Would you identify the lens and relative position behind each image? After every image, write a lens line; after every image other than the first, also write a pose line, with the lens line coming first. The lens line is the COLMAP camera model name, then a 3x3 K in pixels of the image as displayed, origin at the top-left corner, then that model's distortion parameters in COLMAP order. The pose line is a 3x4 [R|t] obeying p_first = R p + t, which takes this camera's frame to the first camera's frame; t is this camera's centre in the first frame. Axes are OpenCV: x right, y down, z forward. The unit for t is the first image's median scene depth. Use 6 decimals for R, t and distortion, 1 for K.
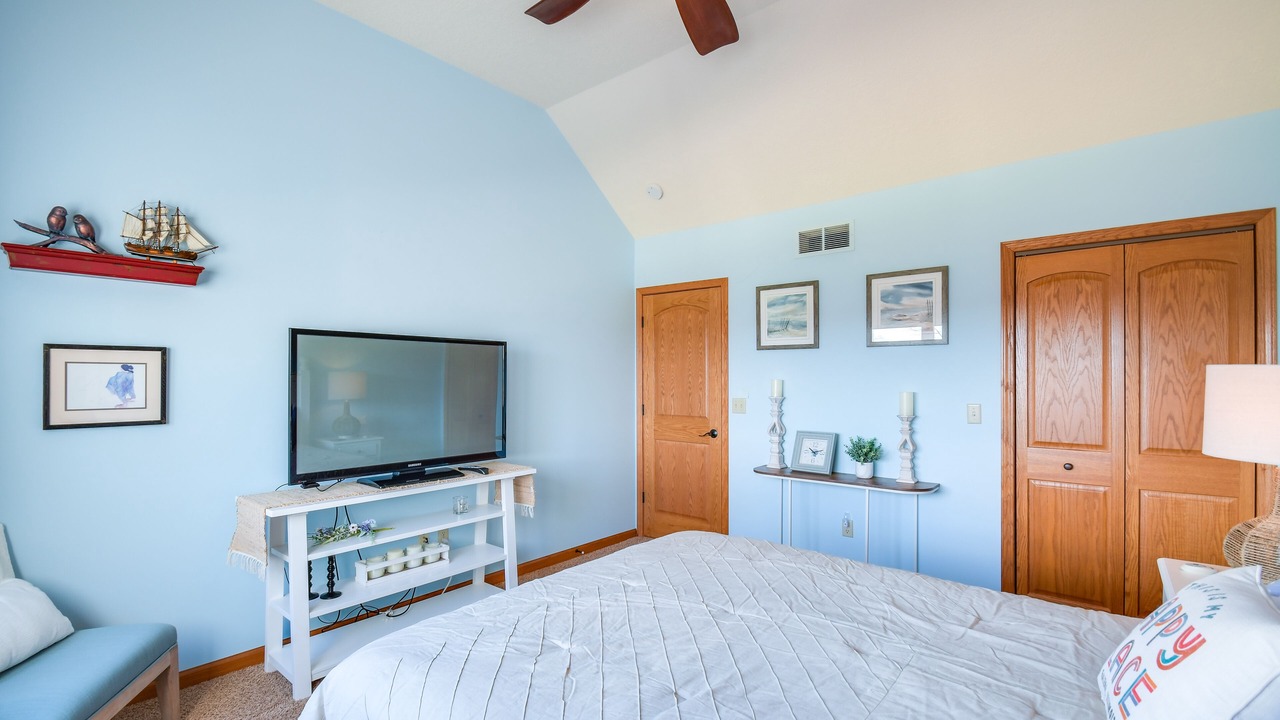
lens RADIAL K [[558.2, 0, 633.0], [0, 558.2, 377.9], [0, 0, 1]] dist [0.001422, -0.017134]
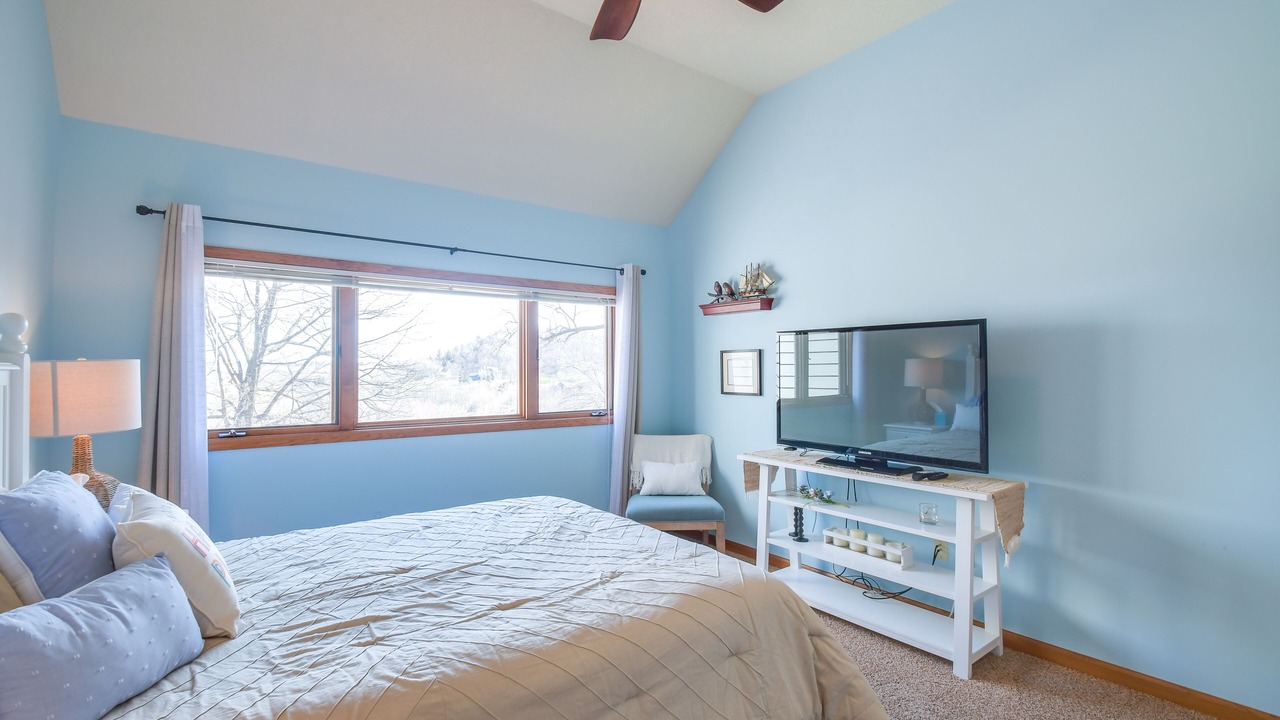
lens RADIAL K [[547.7, 0, 640.0], [0, 547.7, 360.0], [0, 0, 1]] dist [0.000470, -0.000079]
pose [[-0.203567, -0.012953, -0.978975, 0.764399], [0.005697, 0.999880, -0.014415, -0.001703], [0.979044, -0.008511, -0.203469, 0.910973]]
